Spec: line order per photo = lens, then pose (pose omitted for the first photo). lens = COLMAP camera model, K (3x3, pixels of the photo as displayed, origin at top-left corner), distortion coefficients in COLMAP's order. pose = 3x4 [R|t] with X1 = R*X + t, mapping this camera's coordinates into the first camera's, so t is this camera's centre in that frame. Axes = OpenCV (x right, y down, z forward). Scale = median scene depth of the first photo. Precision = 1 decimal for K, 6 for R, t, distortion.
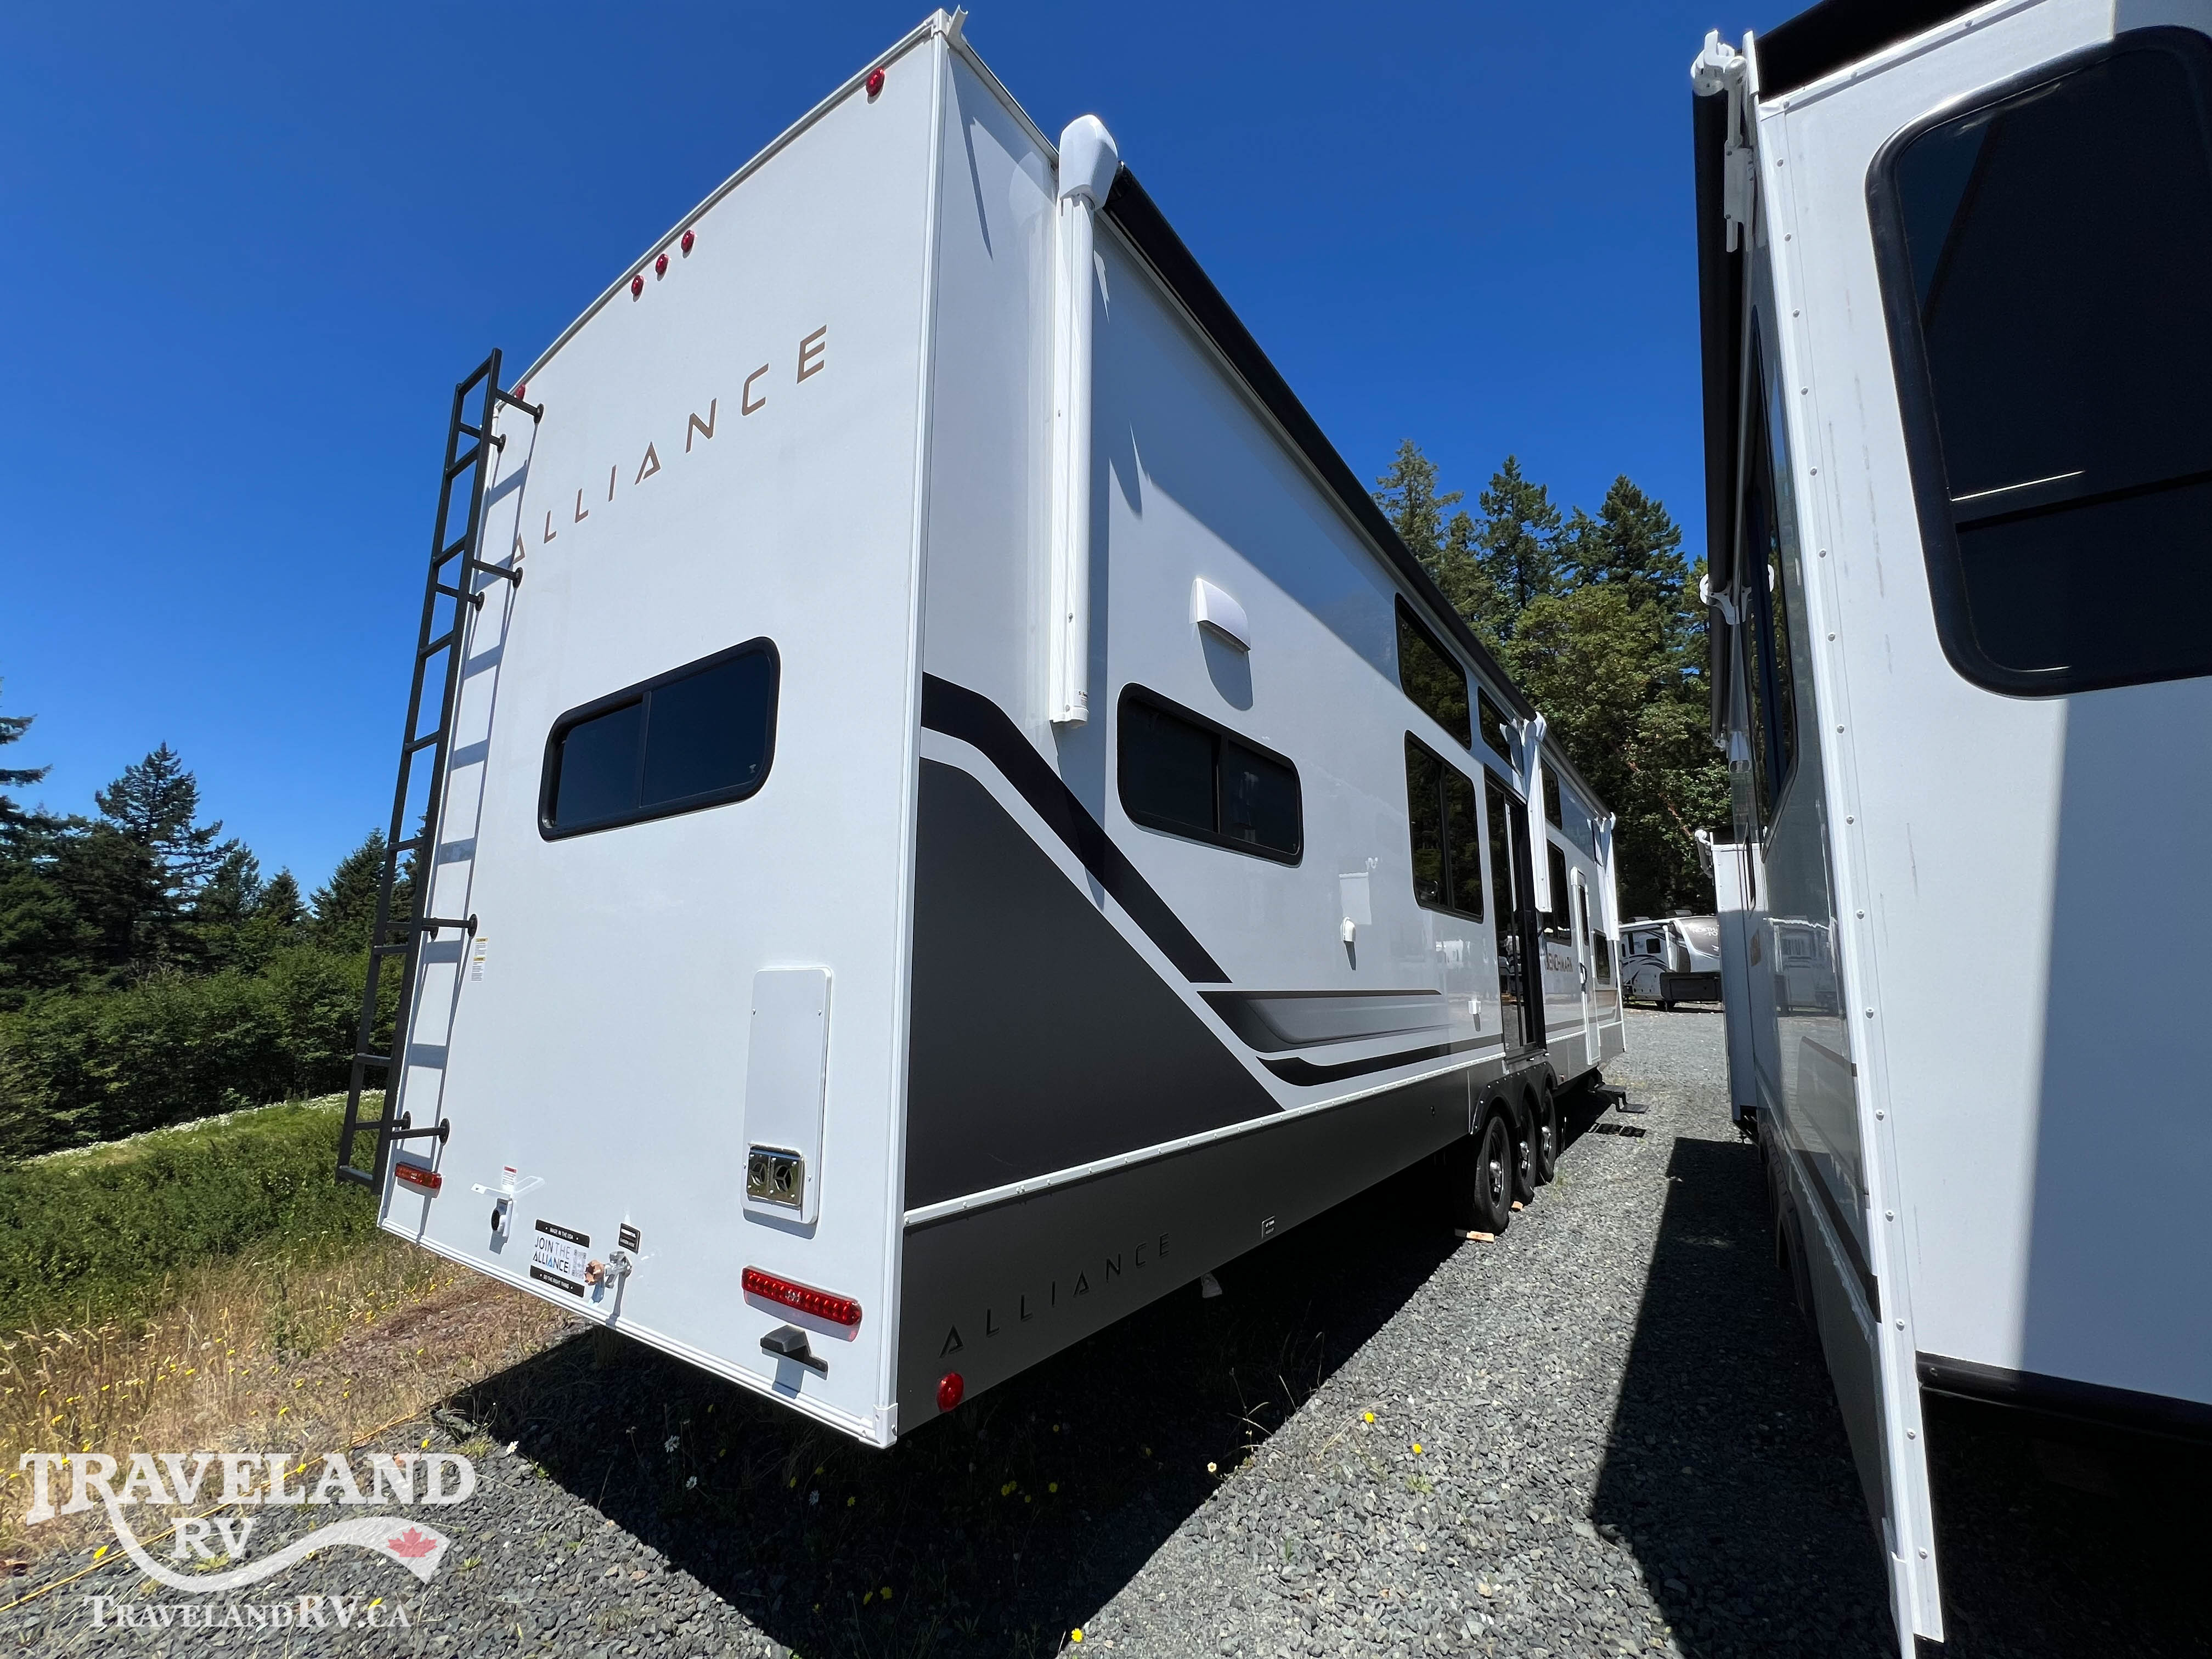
lens RADIAL K [[884.4, 0, 1105.0], [0, 884.4, 833.7], [0, 0, 1]] dist [0.000767, -0.000460]
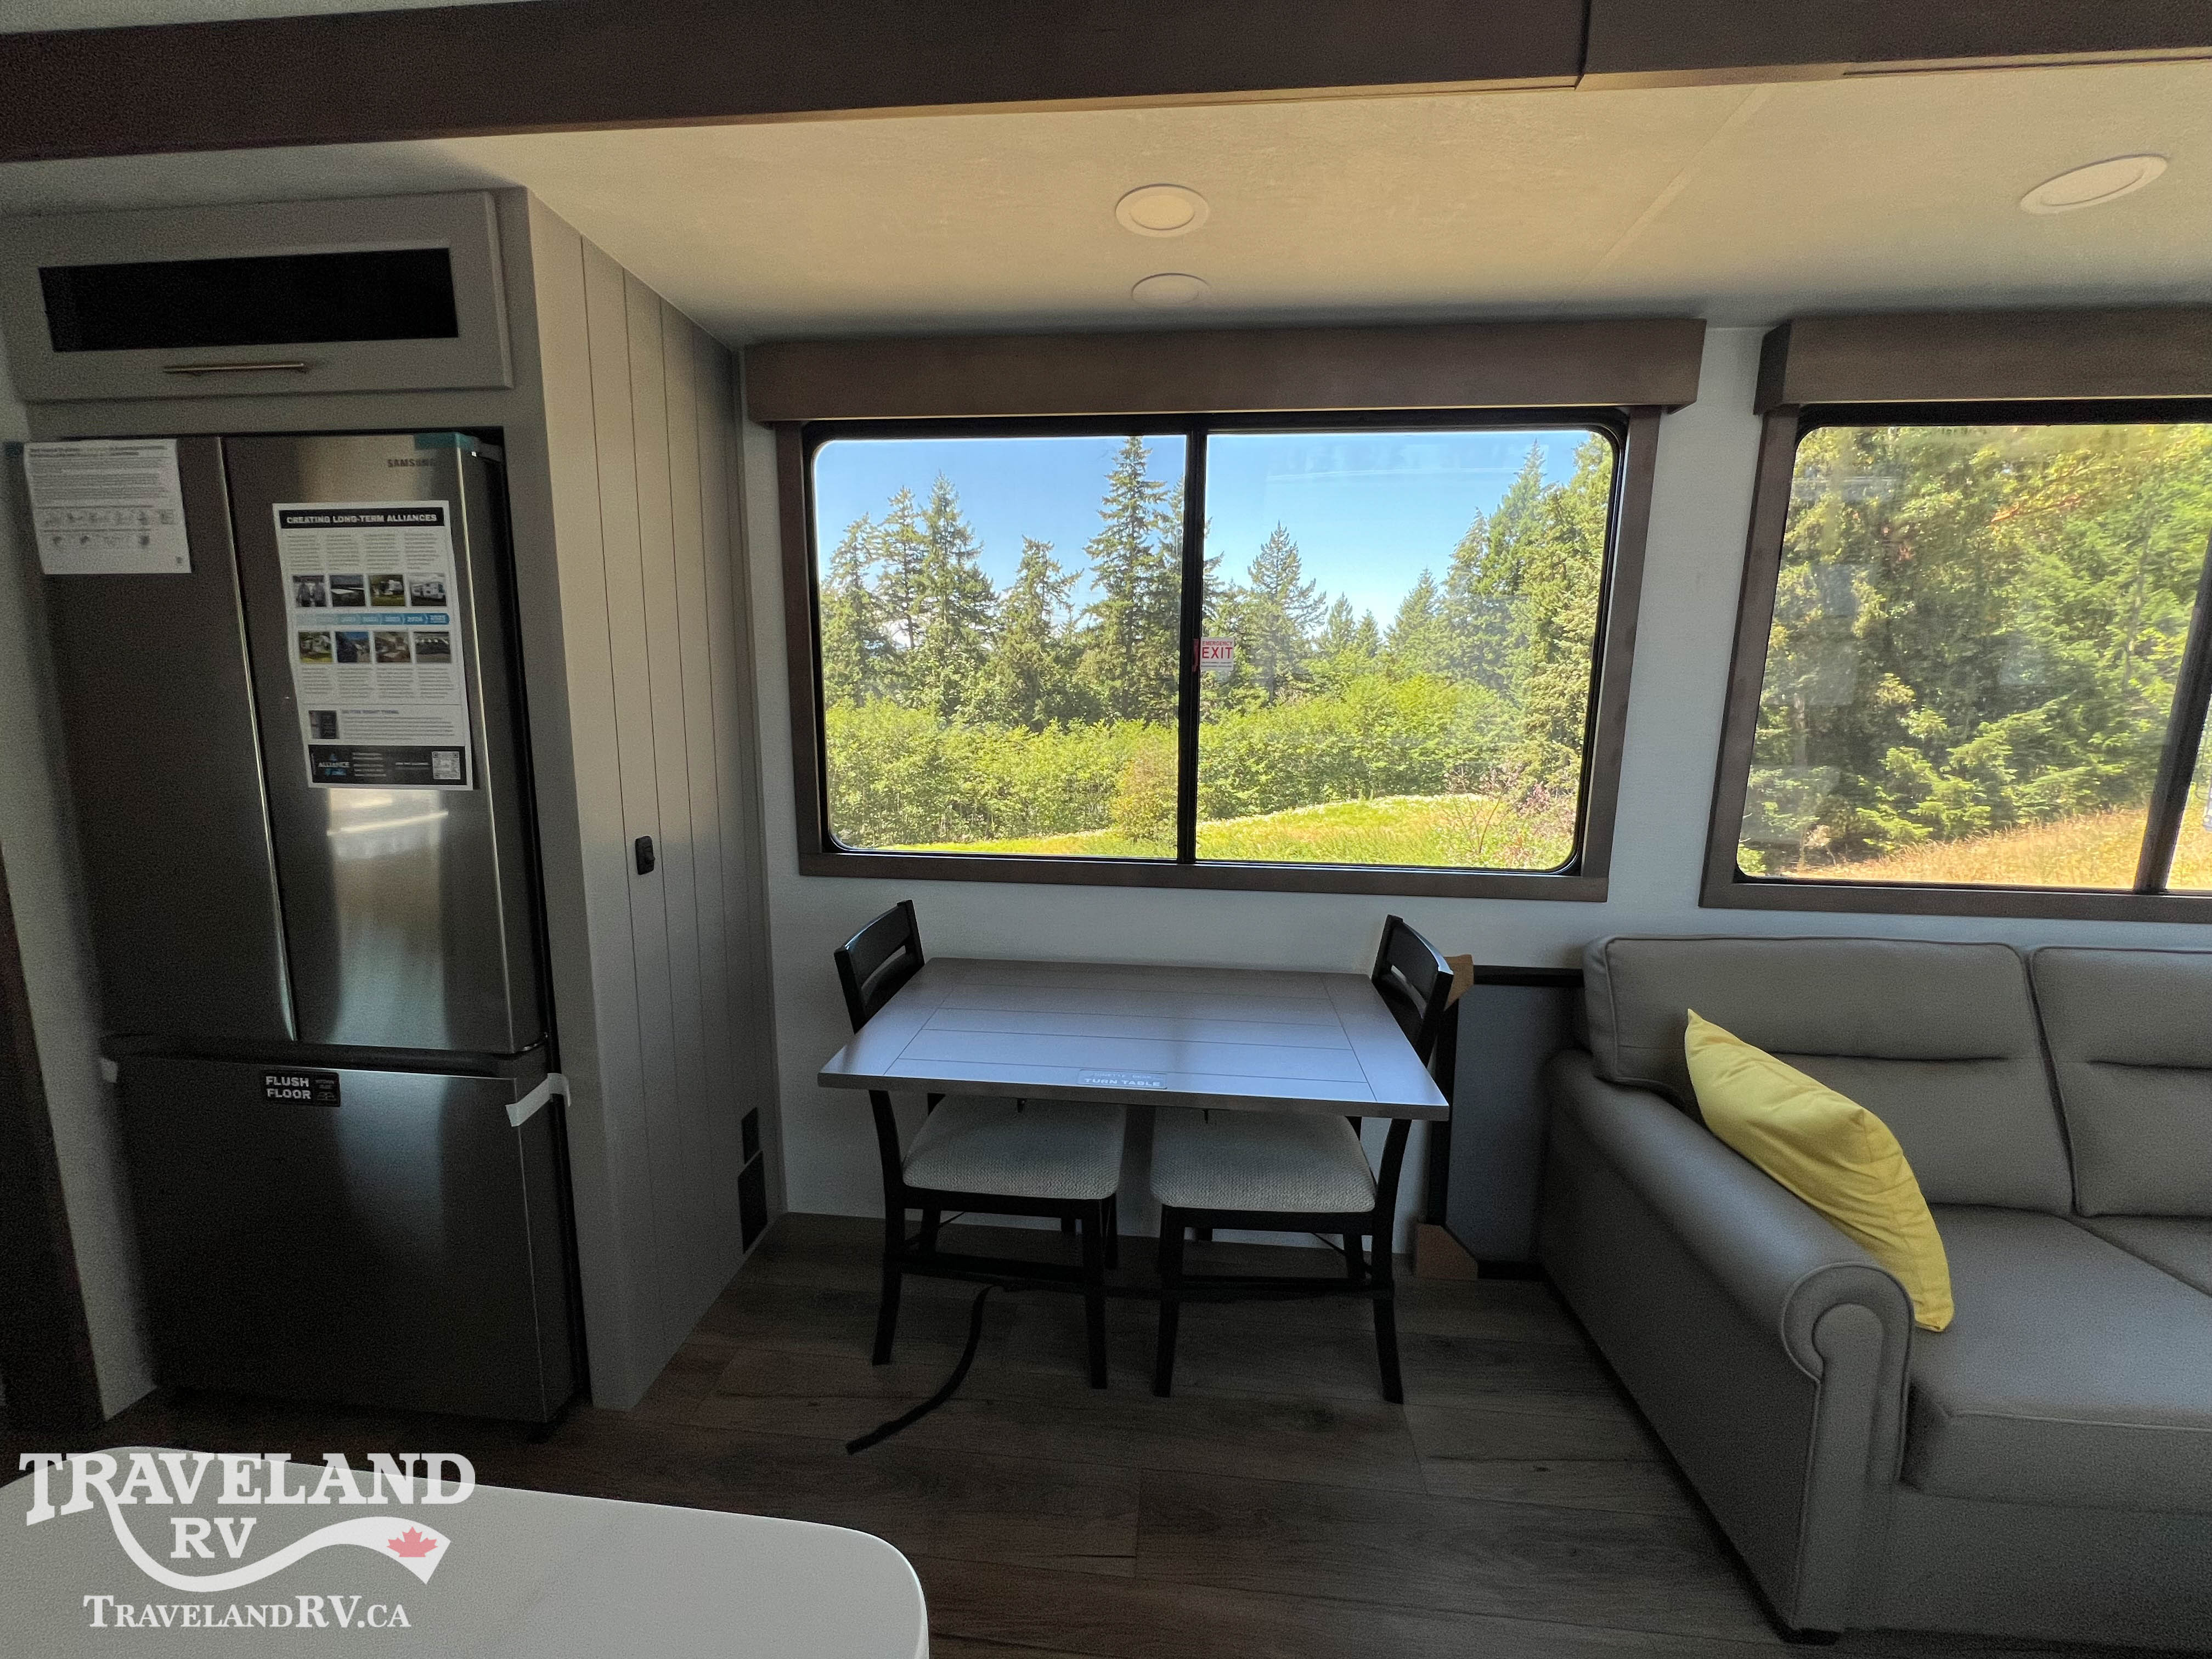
lens RADIAL K [[884.4, 0, 1103.1], [0, 884.4, 827.6], [0, 0, 1]] dist [0.000767, -0.000460]
pose [[0.489429, 0.134938, -0.861540, 0.002598], [0.134474, 0.964460, 0.227450, 0.000482], [0.861612, -0.227175, 0.453890, 0.082425]]
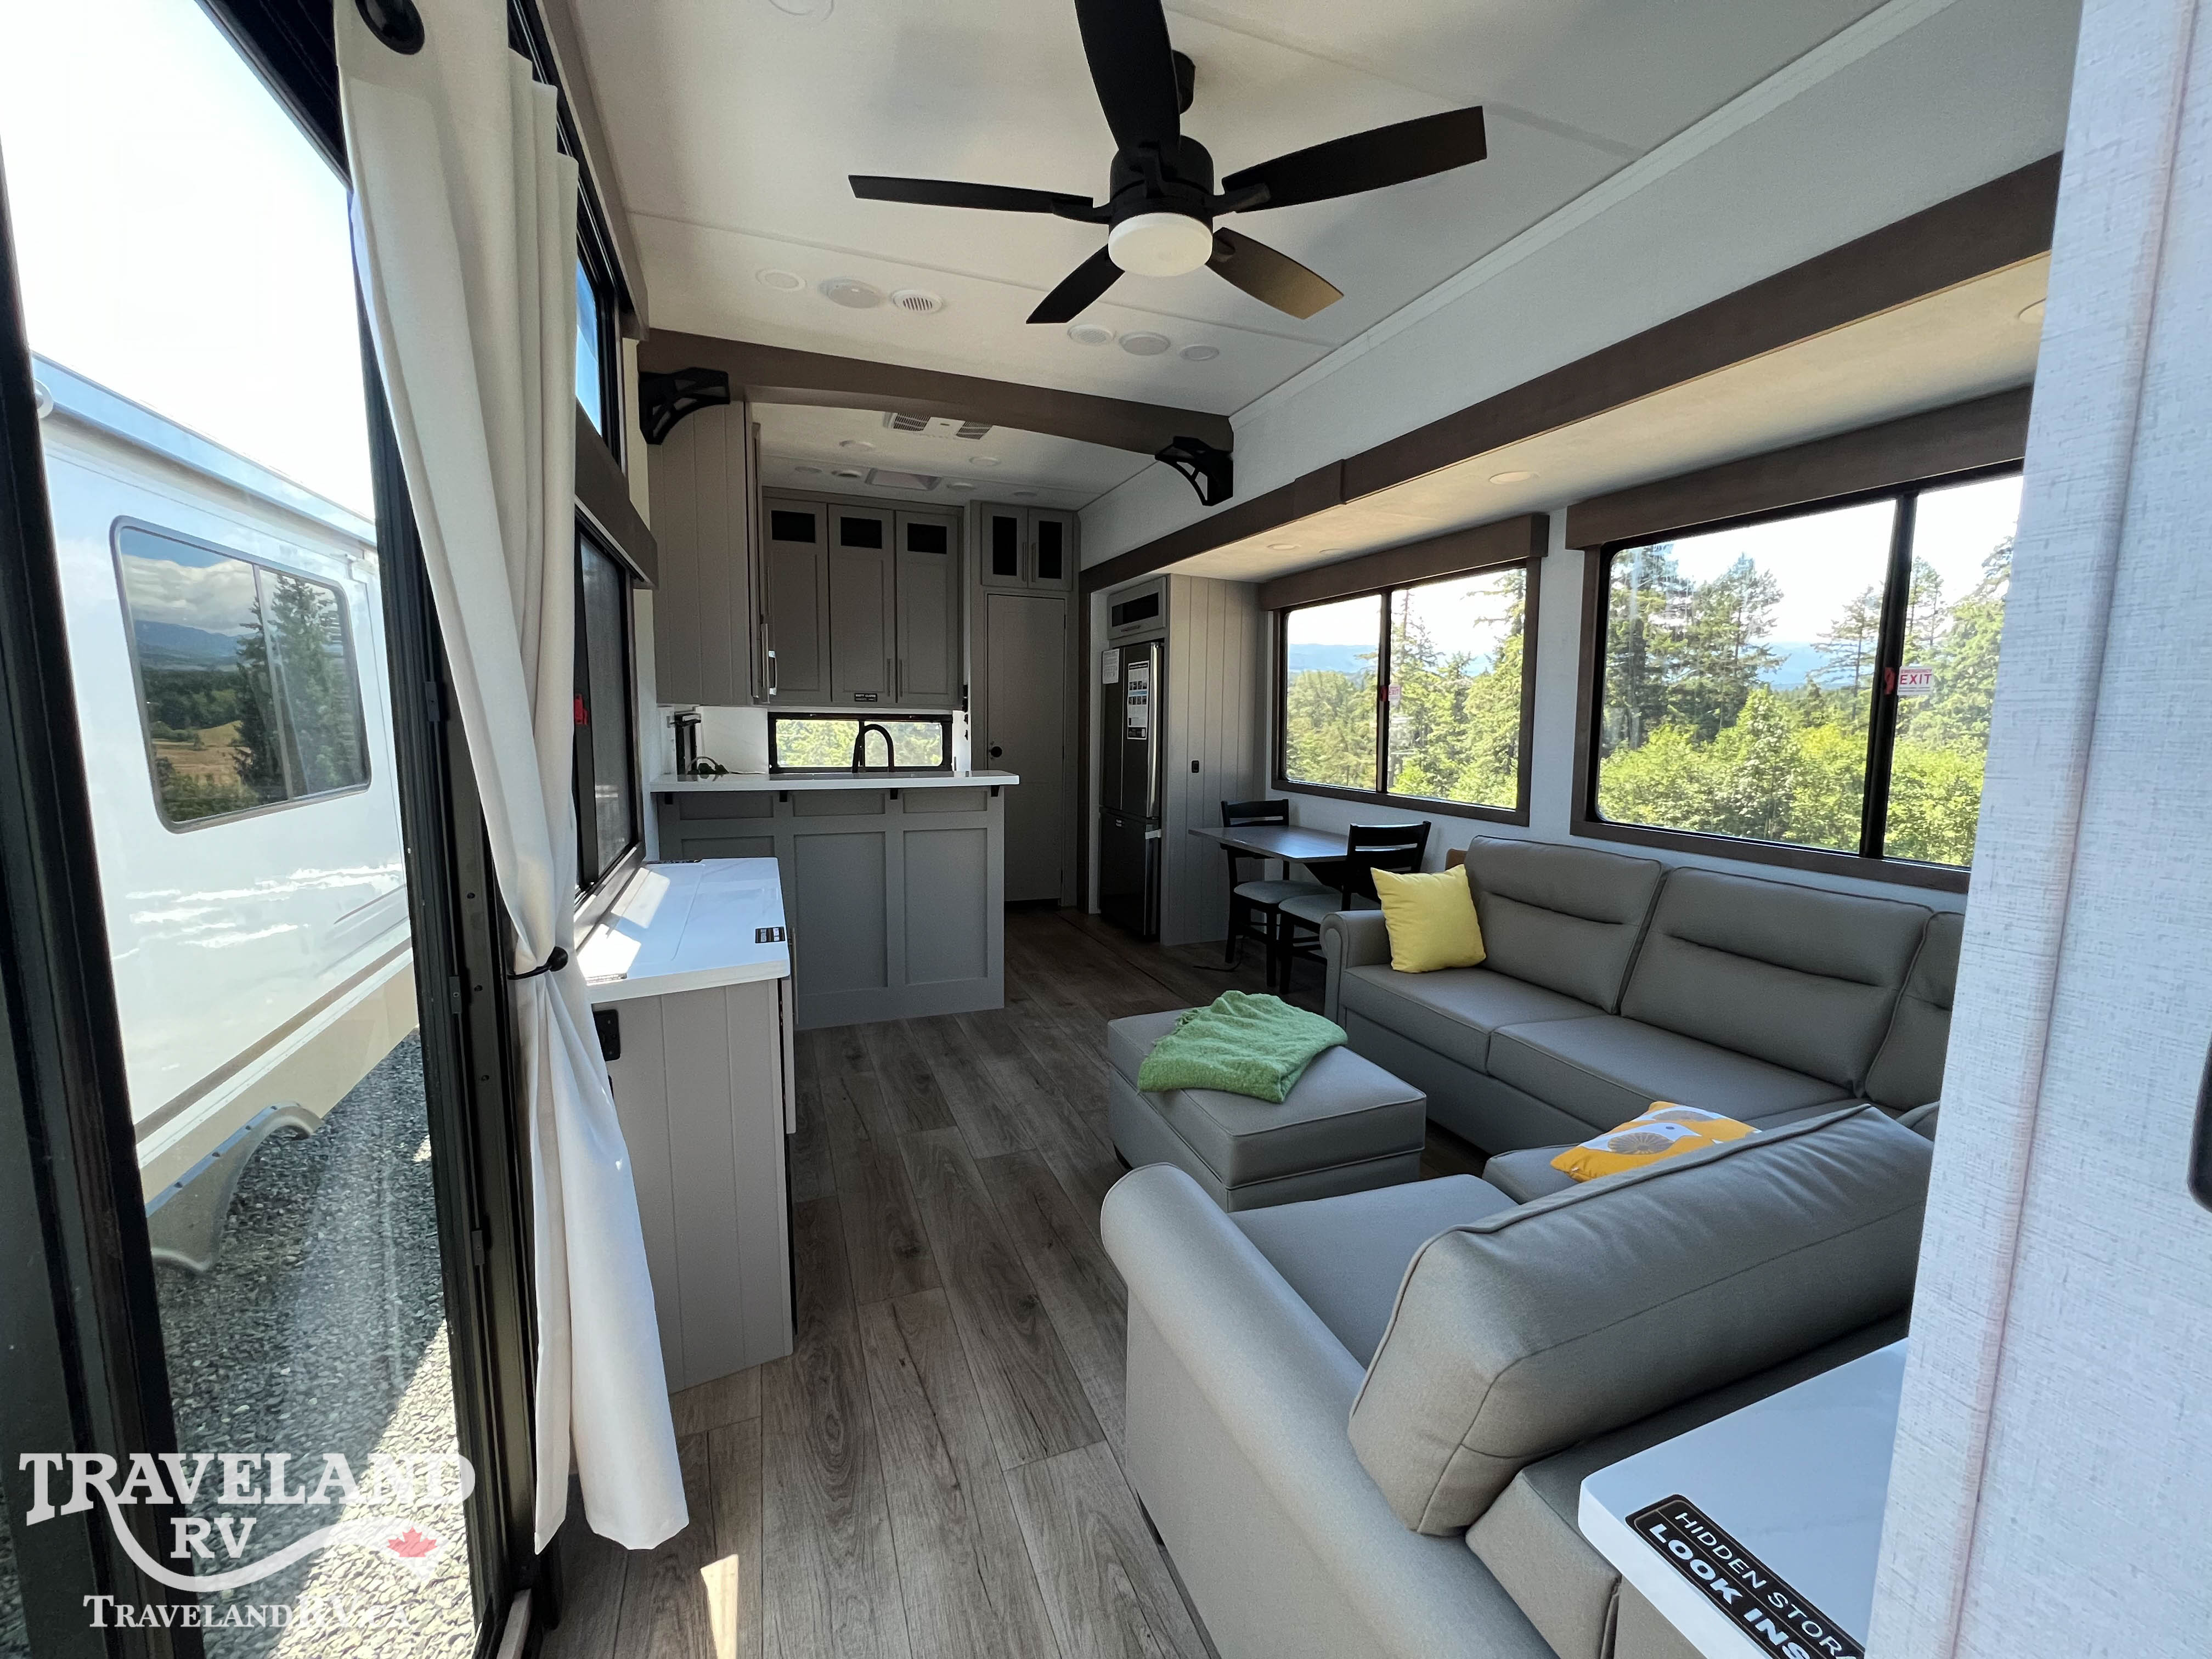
lens RADIAL K [[884.4, 0, 1106.6], [0, 884.4, 825.6], [0, 0, 1]] dist [0.000767, -0.000460]
pose [[-0.557962, 0.091800, -0.824773, 1.640762], [0.125646, 0.991750, 0.025385, 0.287852], [0.820299, -0.089466, -0.564893, 1.588559]]
